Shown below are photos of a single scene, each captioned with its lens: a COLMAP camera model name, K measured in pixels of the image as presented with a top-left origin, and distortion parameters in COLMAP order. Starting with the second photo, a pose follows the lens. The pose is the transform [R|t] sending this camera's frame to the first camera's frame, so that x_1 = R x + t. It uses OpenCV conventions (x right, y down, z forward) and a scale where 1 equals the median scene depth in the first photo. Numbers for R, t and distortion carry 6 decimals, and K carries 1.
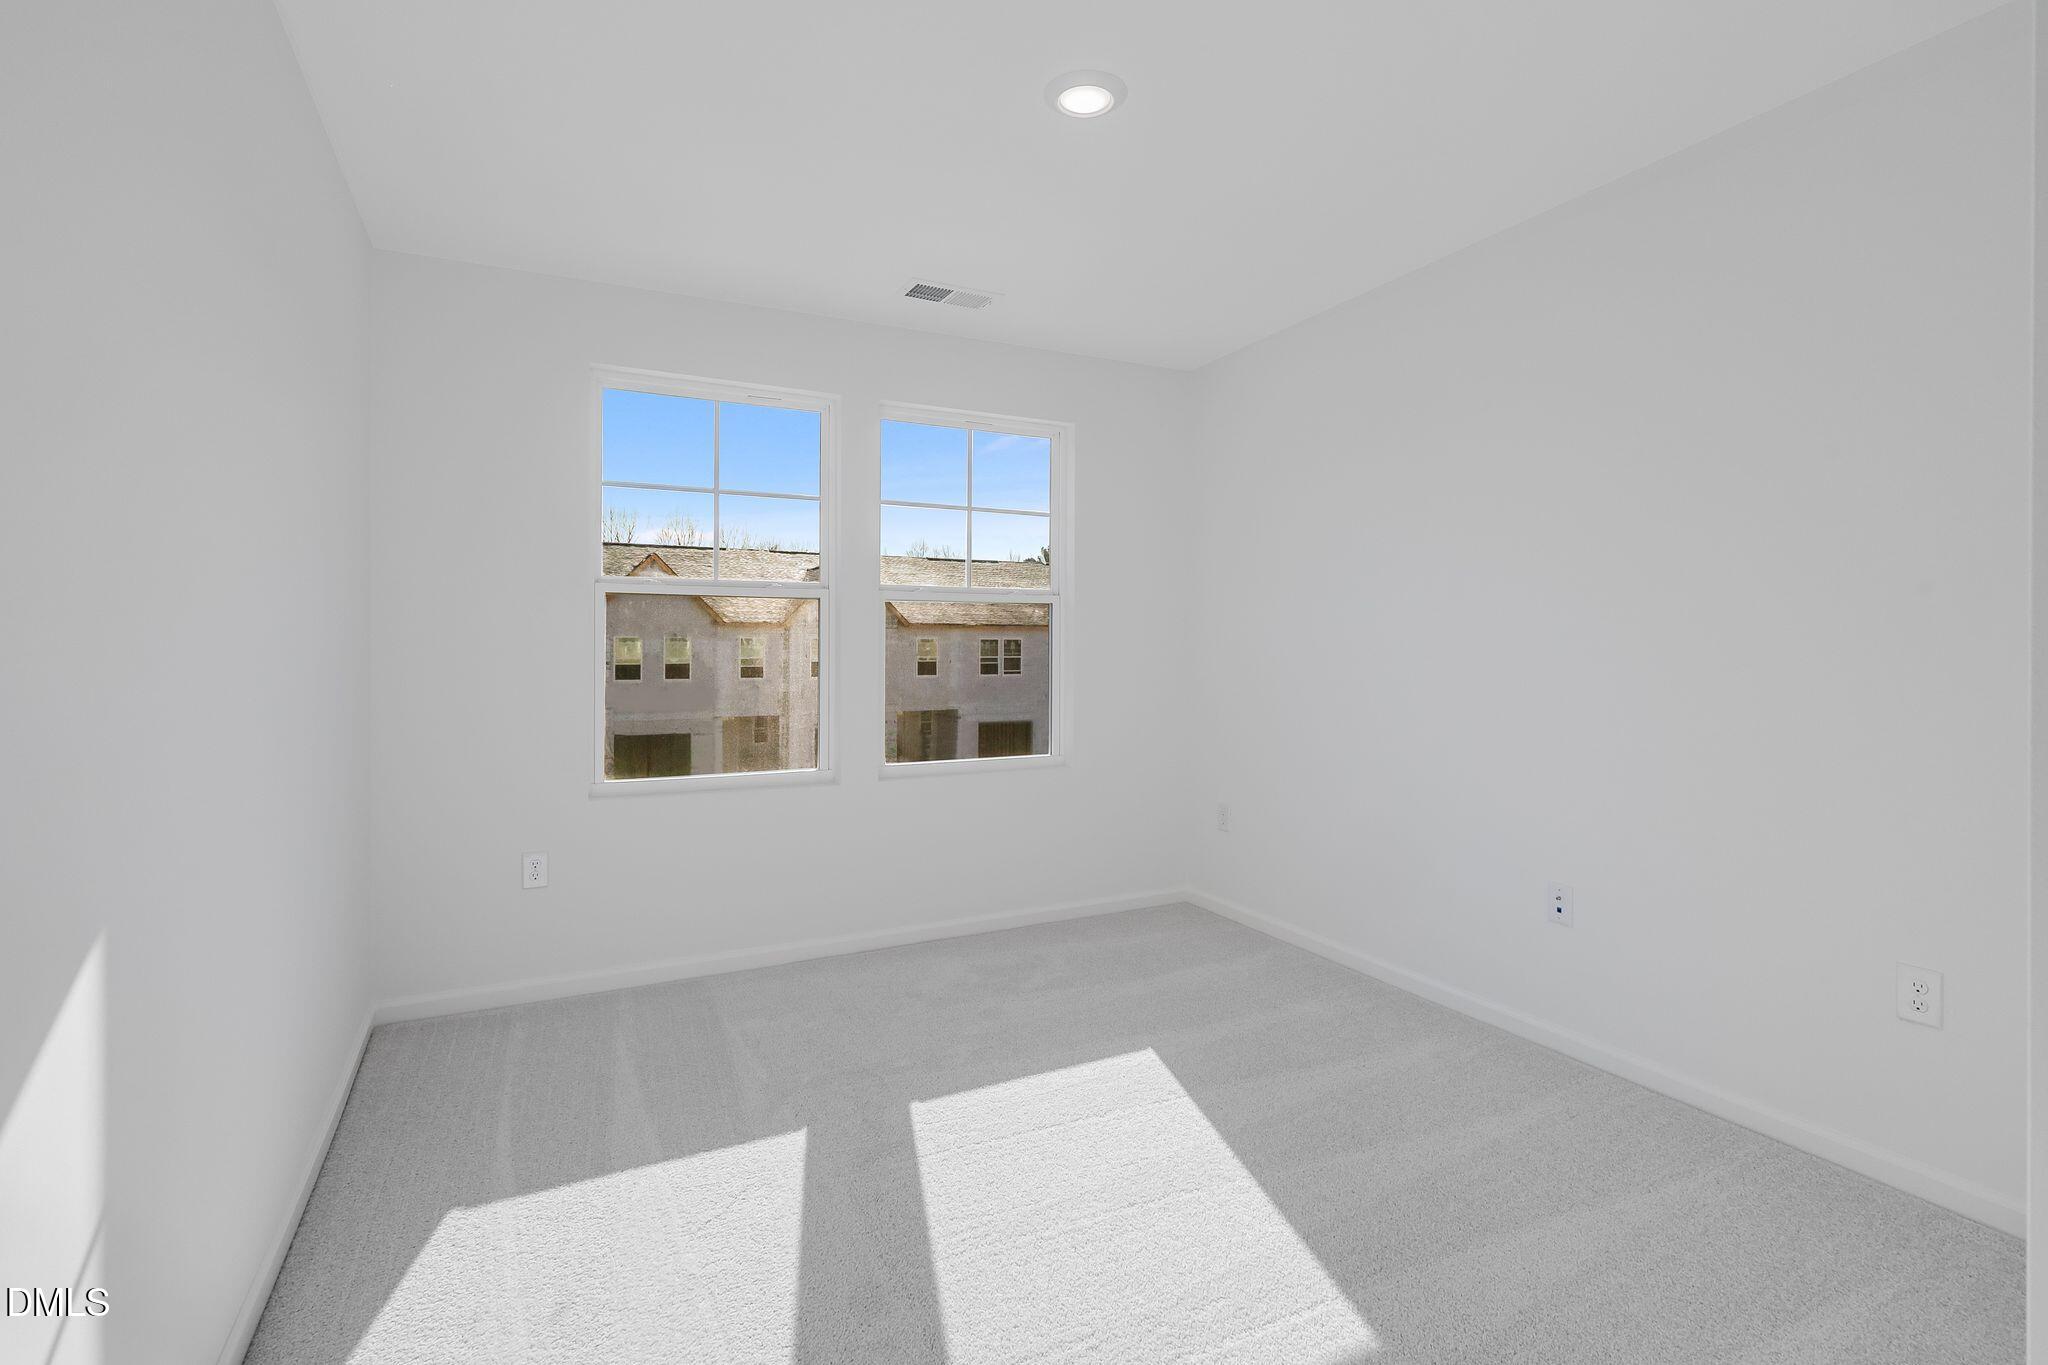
lens RADIAL K [[965.7, 0, 1022.7], [0, 965.7, 637.0], [0, 0, 1]] dist [0.000260, -0.000026]
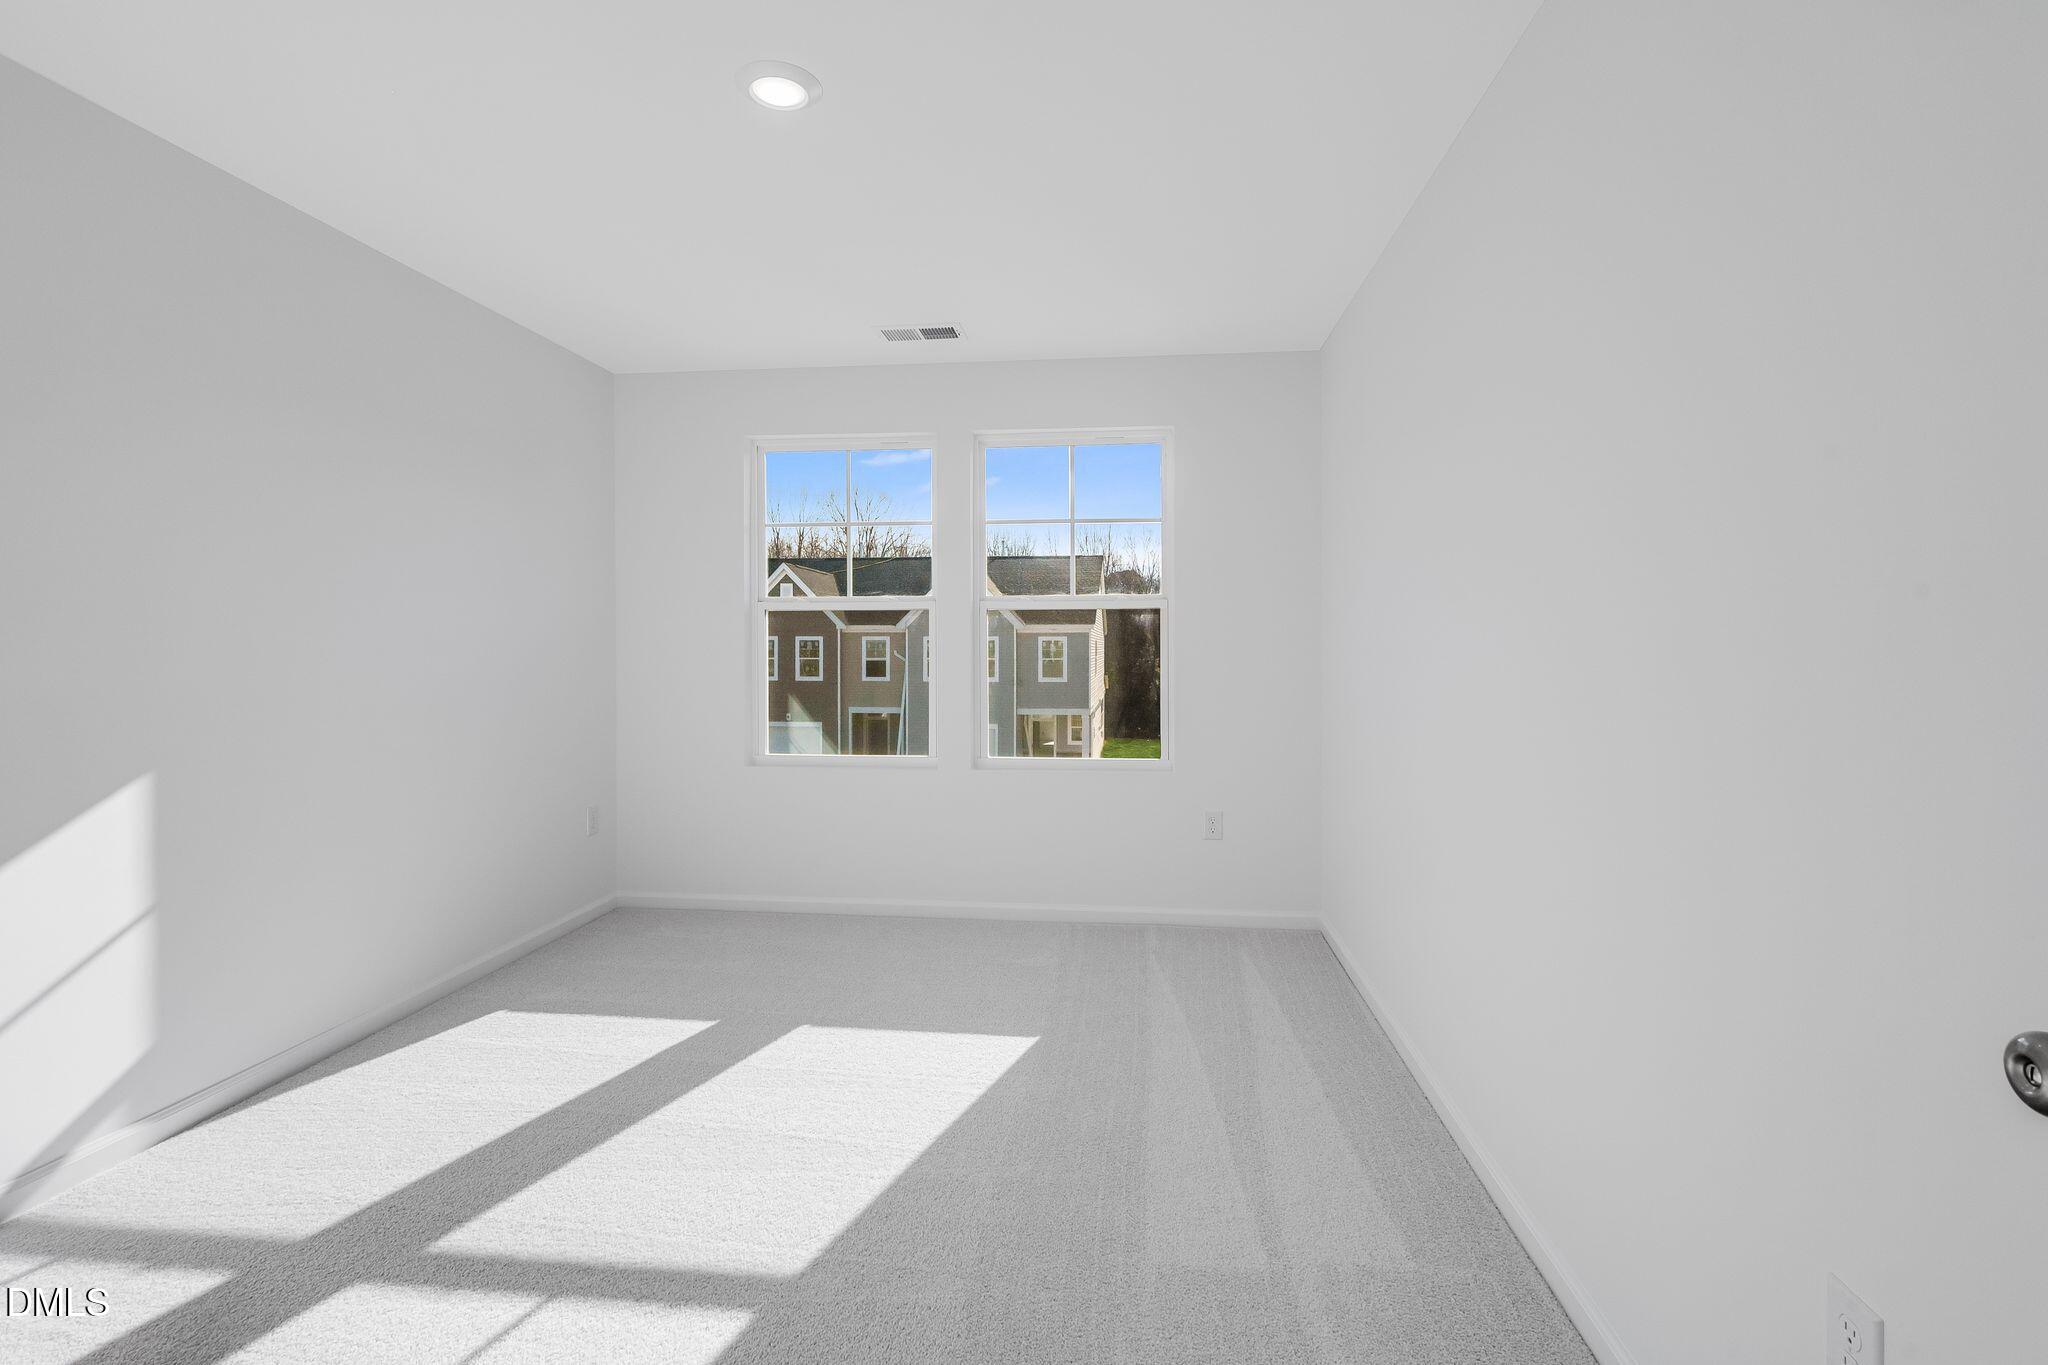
lens RADIAL K [[943.1, 0, 1032.8], [0, 943.1, 653.5], [0, 0, 1]] dist [0.000777, 0.000188]
pose [[0.829878, -0.002998, -0.557937, 0.485863], [0.000133, 0.999987, -0.005174, 0.017712], [0.557945, 0.004220, 0.829867, 0.117912]]
